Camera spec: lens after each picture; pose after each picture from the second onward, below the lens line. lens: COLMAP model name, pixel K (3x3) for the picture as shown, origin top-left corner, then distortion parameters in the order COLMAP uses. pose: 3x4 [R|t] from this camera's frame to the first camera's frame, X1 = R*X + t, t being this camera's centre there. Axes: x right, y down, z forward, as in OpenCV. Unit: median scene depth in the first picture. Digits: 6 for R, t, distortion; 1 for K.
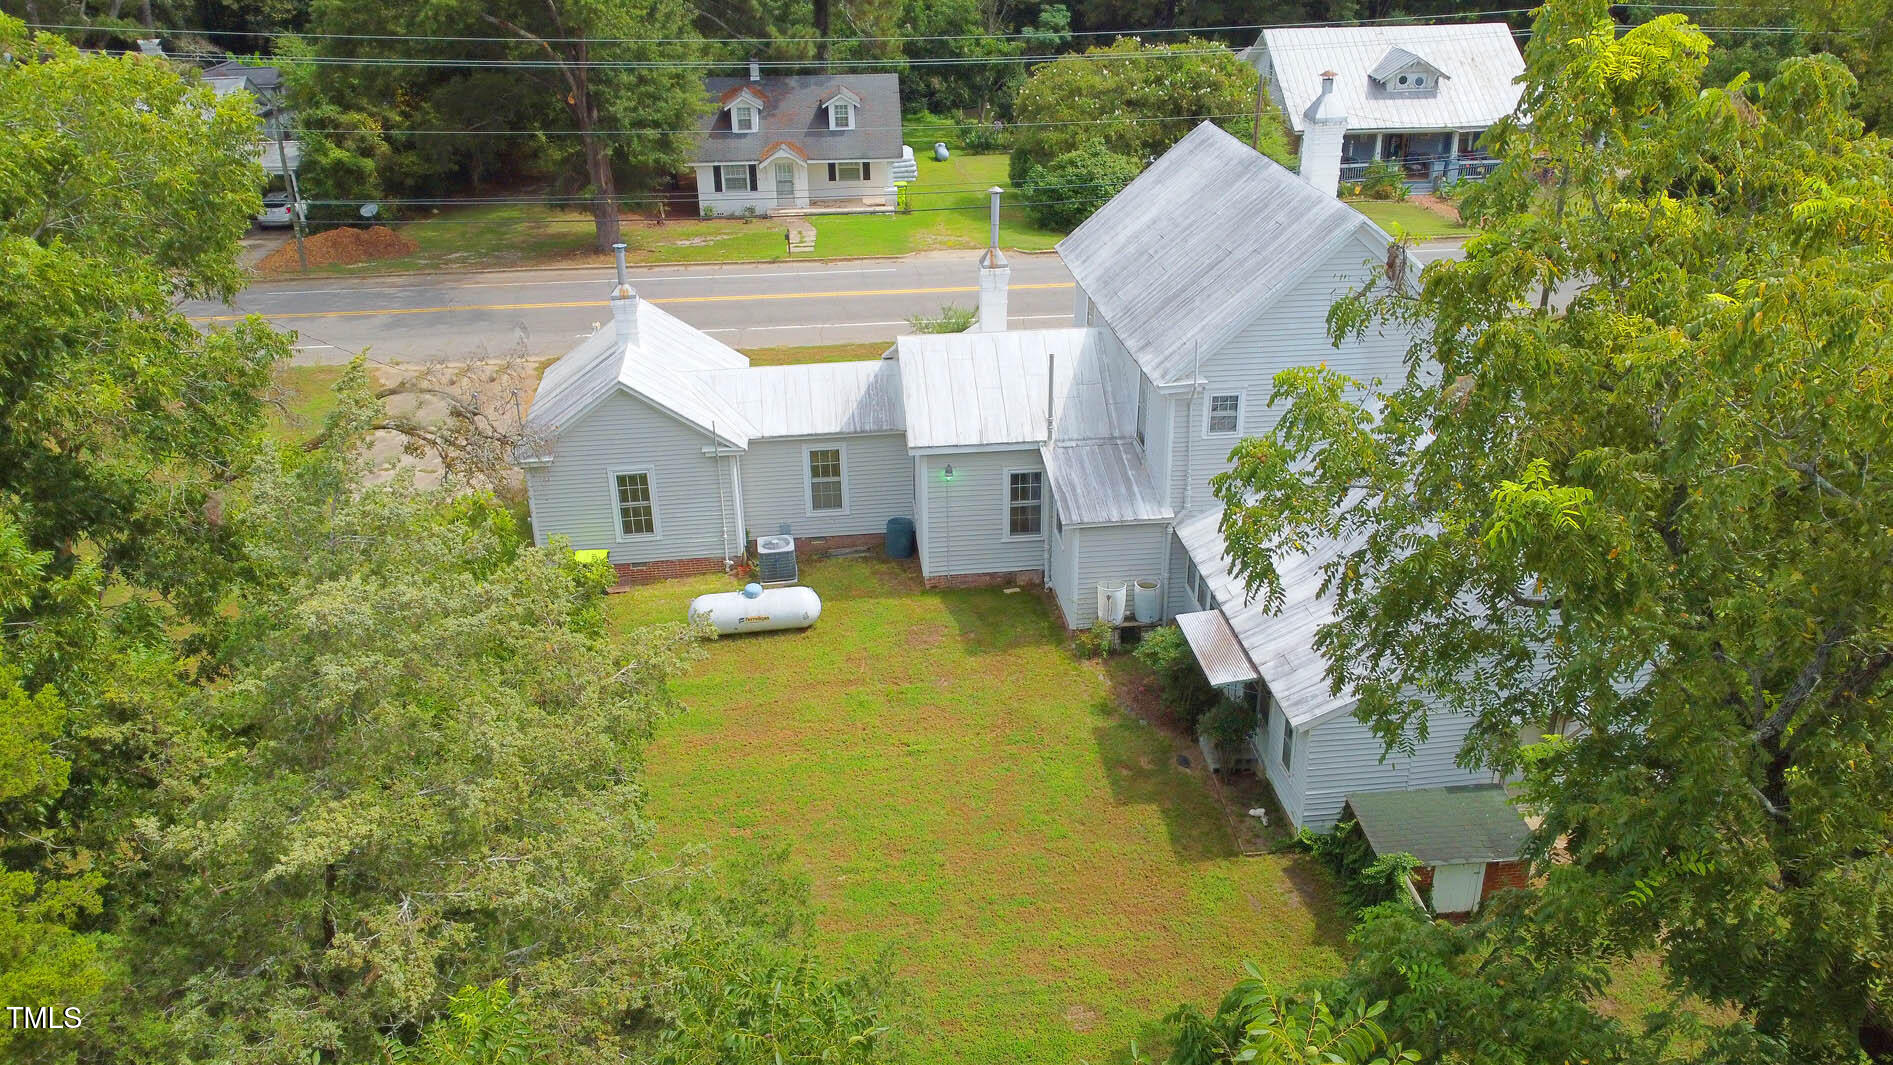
lens RADIAL K [[1429.2, 0, 946.5], [0, 1429.2, 532.5], [0, 0, 1]] dist [0.004692, -0.005396]
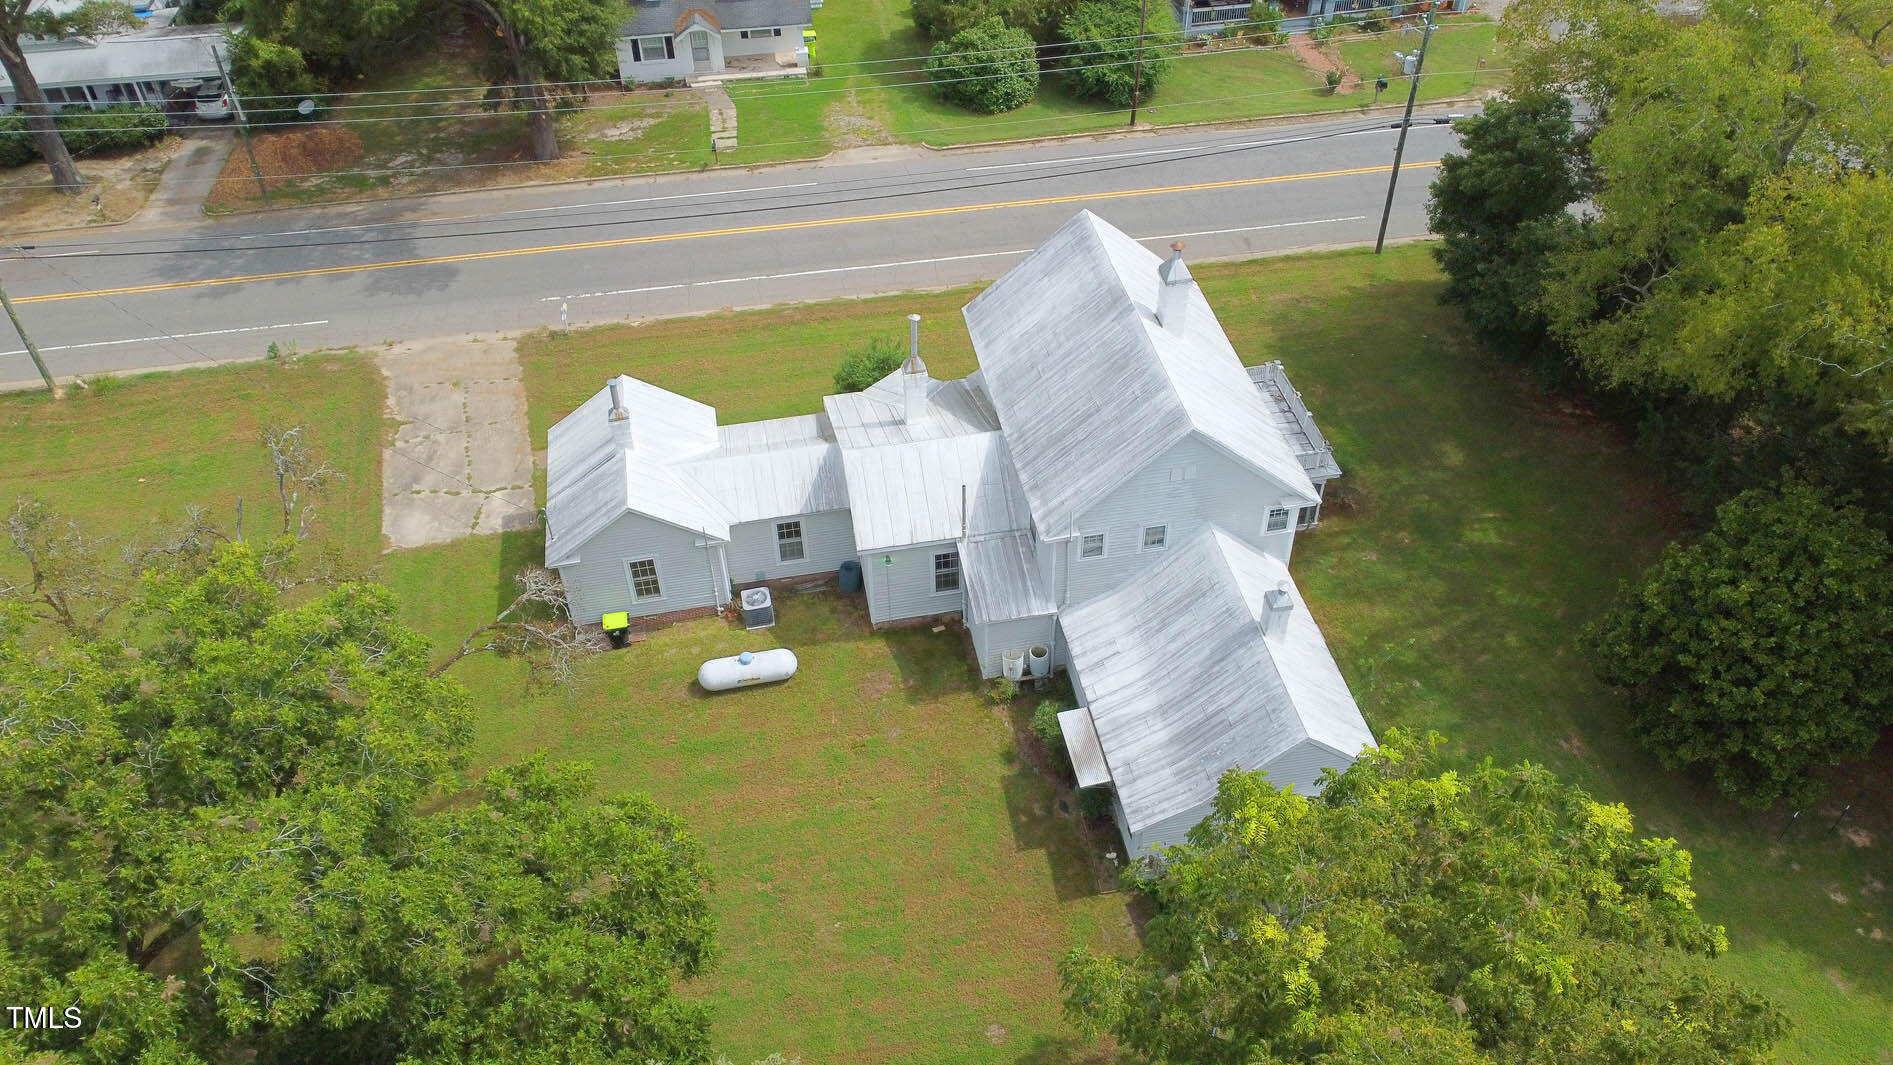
lens RADIAL K [[1429.2, 0, 946.5], [0, 1429.2, 532.5], [0, 0, 1]] dist [0.004692, -0.005396]
pose [[0.997370, -0.050505, 0.051983, -0.010993], [0.032963, 0.954847, 0.295264, -0.419226], [-0.064549, -0.292774, 0.954000, -0.230294]]
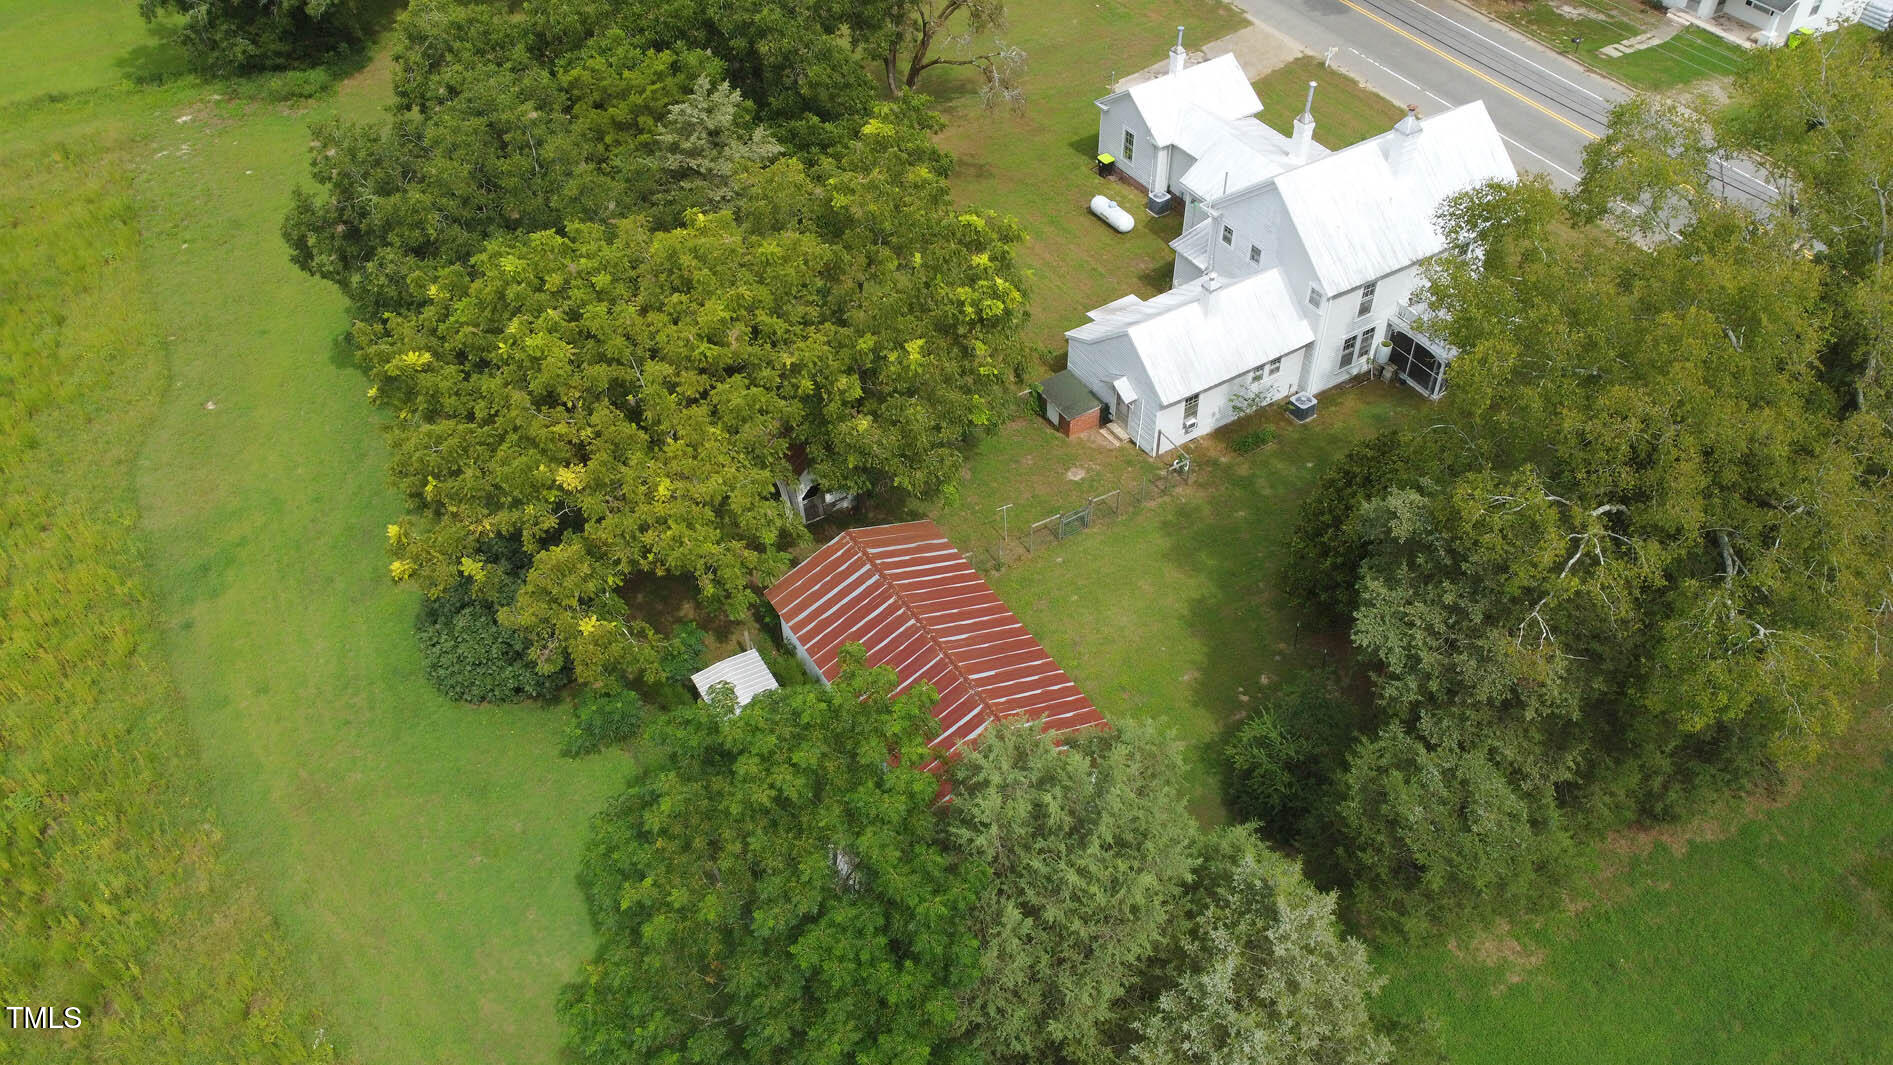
lens RADIAL K [[1429.2, 0, 946.5], [0, 1429.2, 532.5], [0, 0, 1]] dist [0.004692, -0.005396]
pose [[0.425350, 0.639725, -0.640179, 1.357613], [-0.374606, 0.768367, 0.518925, -0.563948], [0.823861, 0.019090, 0.566470, -0.408425]]
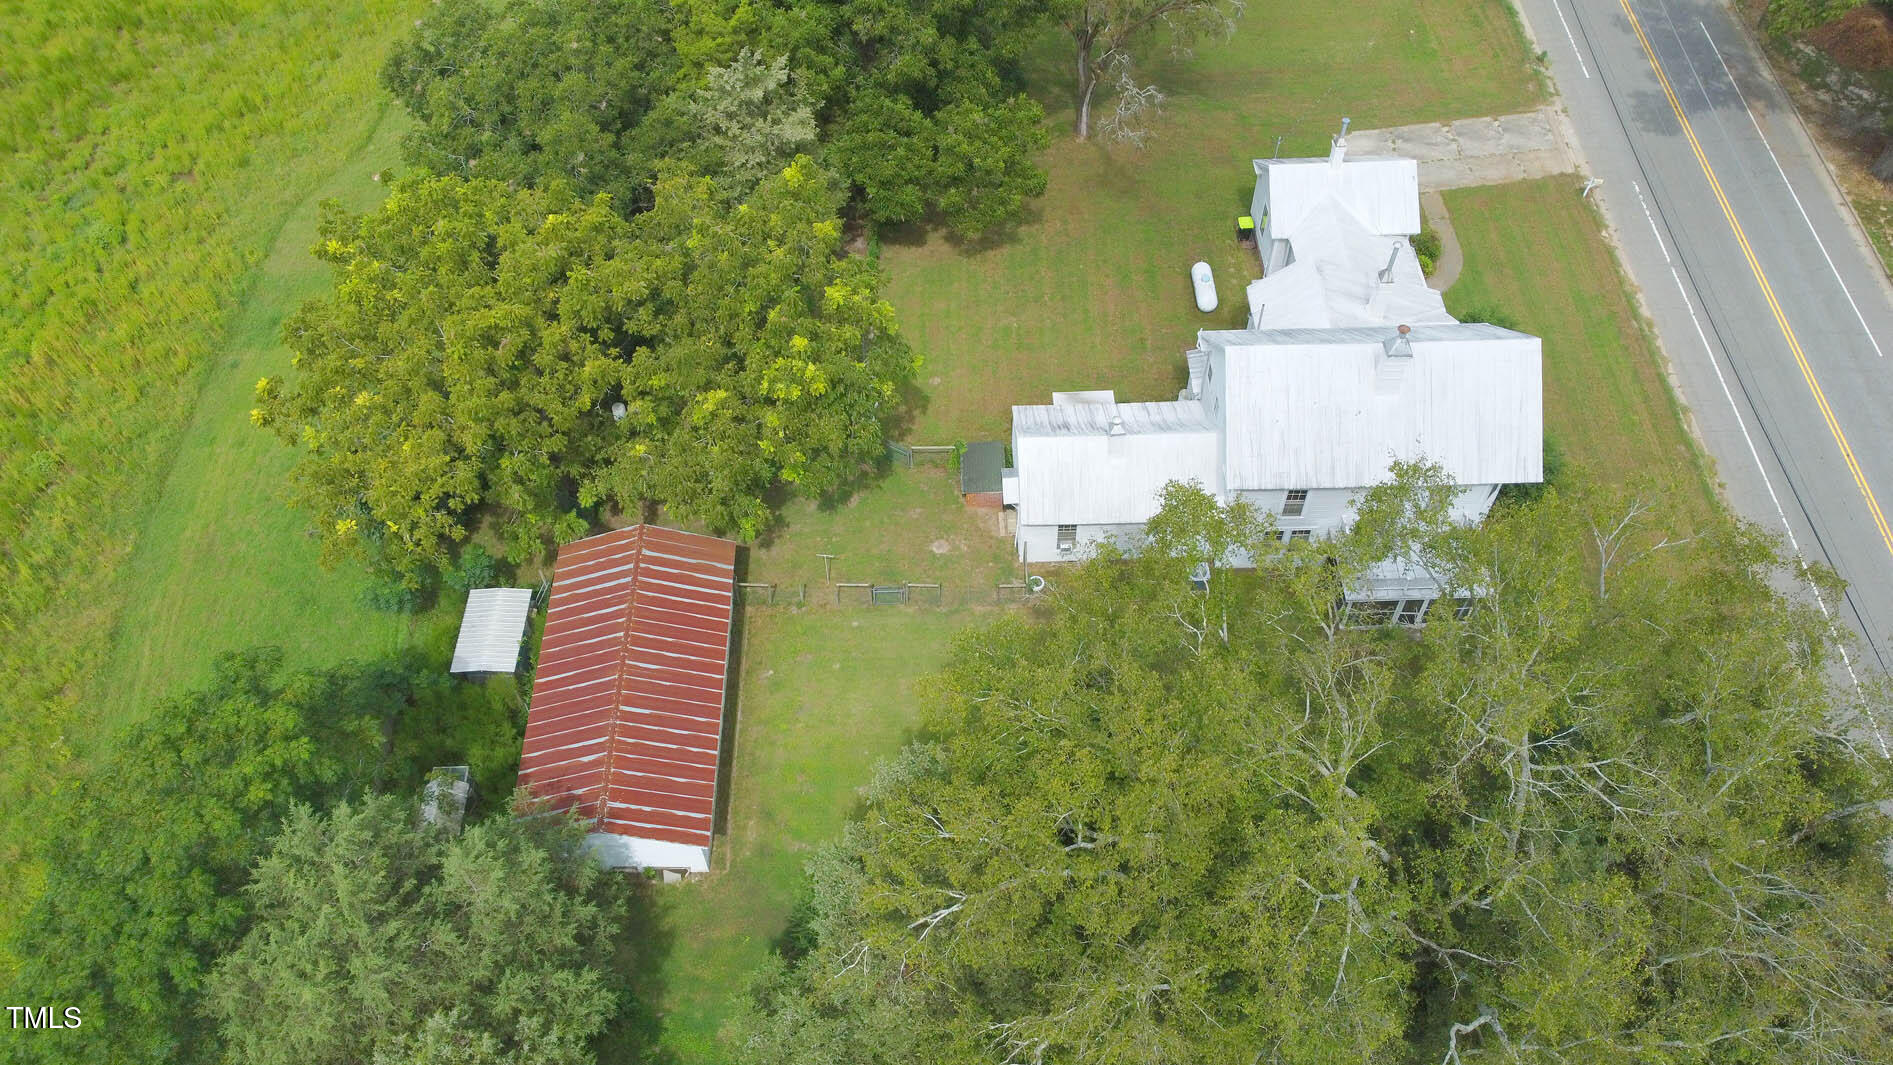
lens RADIAL K [[1429.2, 0, 946.5], [0, 1429.2, 532.5], [0, 0, 1]] dist [0.004692, -0.005396]
pose [[-0.094812, 0.804079, -0.586913, 1.280090], [-0.410077, 0.505677, 0.759031, -1.078929], [0.907109, 0.312645, 0.281790, 0.177243]]
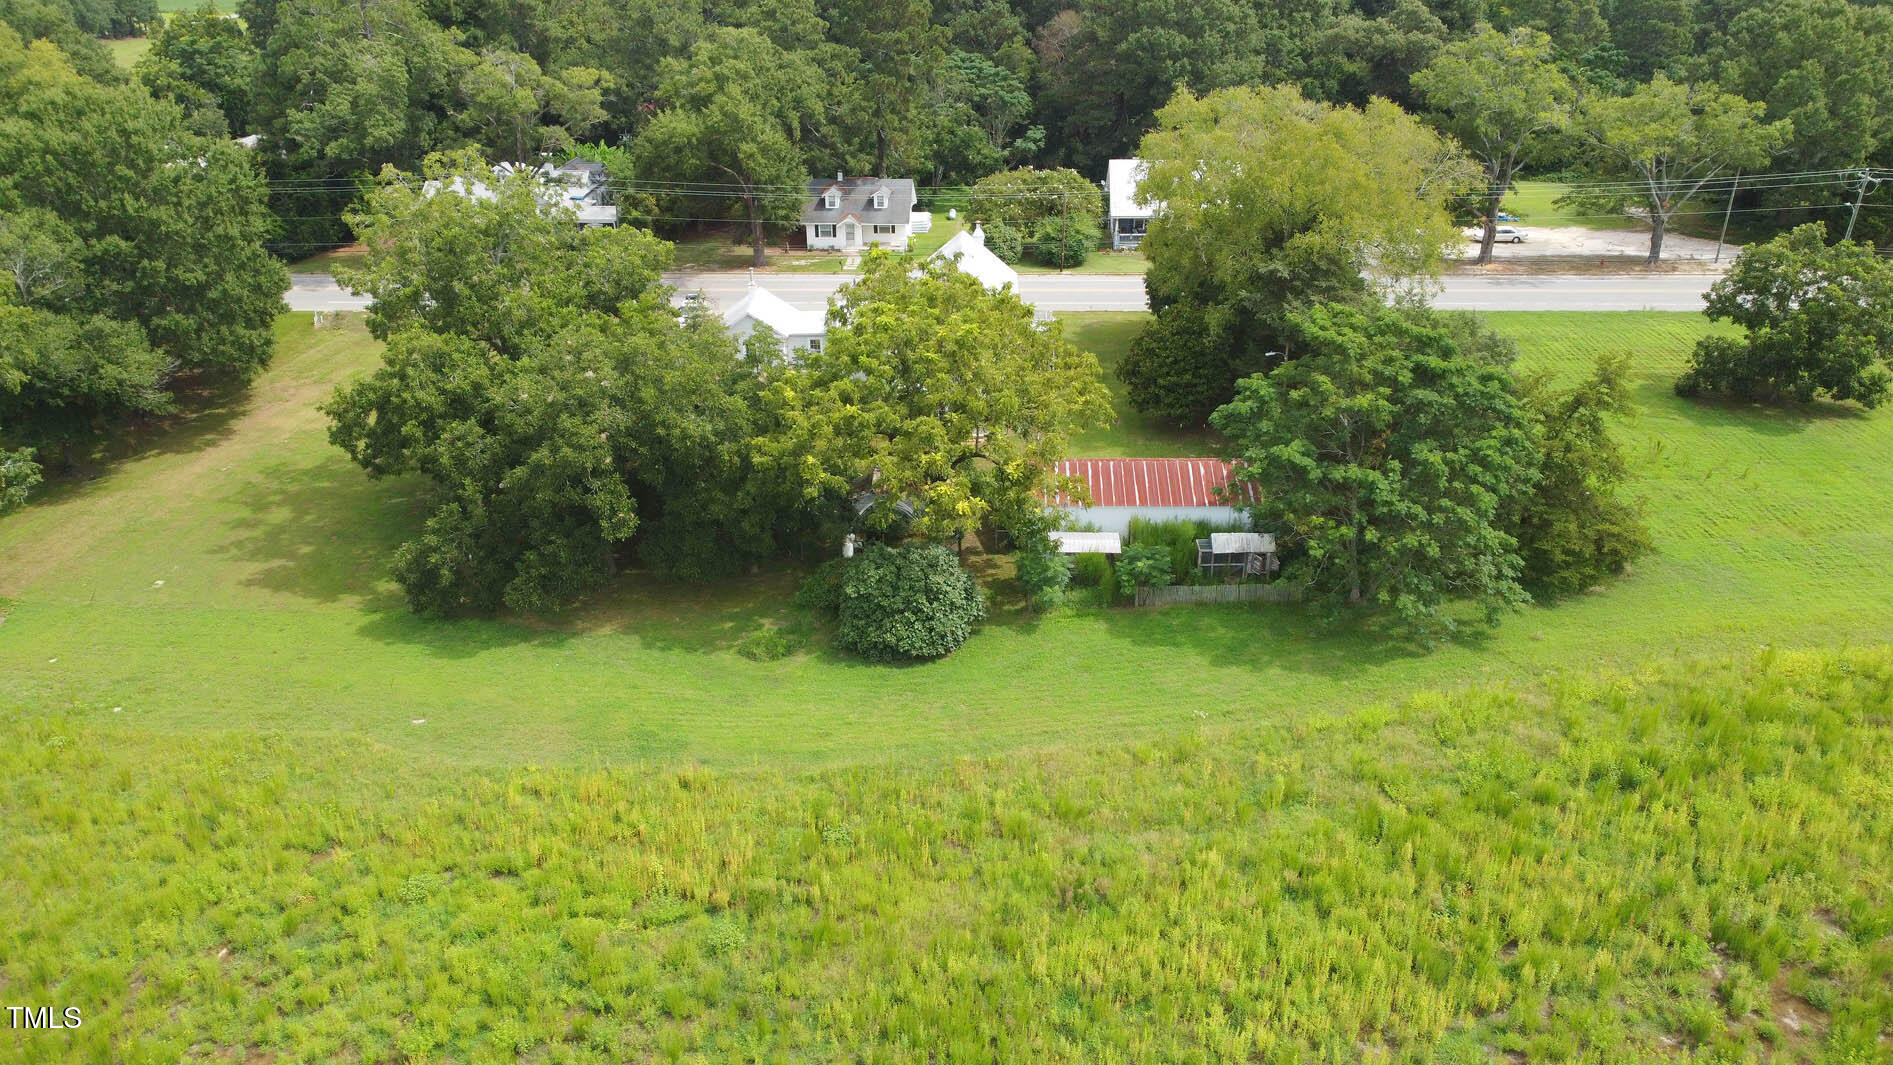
lens RADIAL K [[1429.2, 0, 946.5], [0, 1429.2, 532.5], [0, 0, 1]] dist [0.004692, -0.005396]
pose [[0.991268, 0.058628, -0.118113, 0.553906], [-0.059275, 0.998240, -0.001965, 0.328566], [0.117790, 0.008949, 0.992998, -1.891850]]
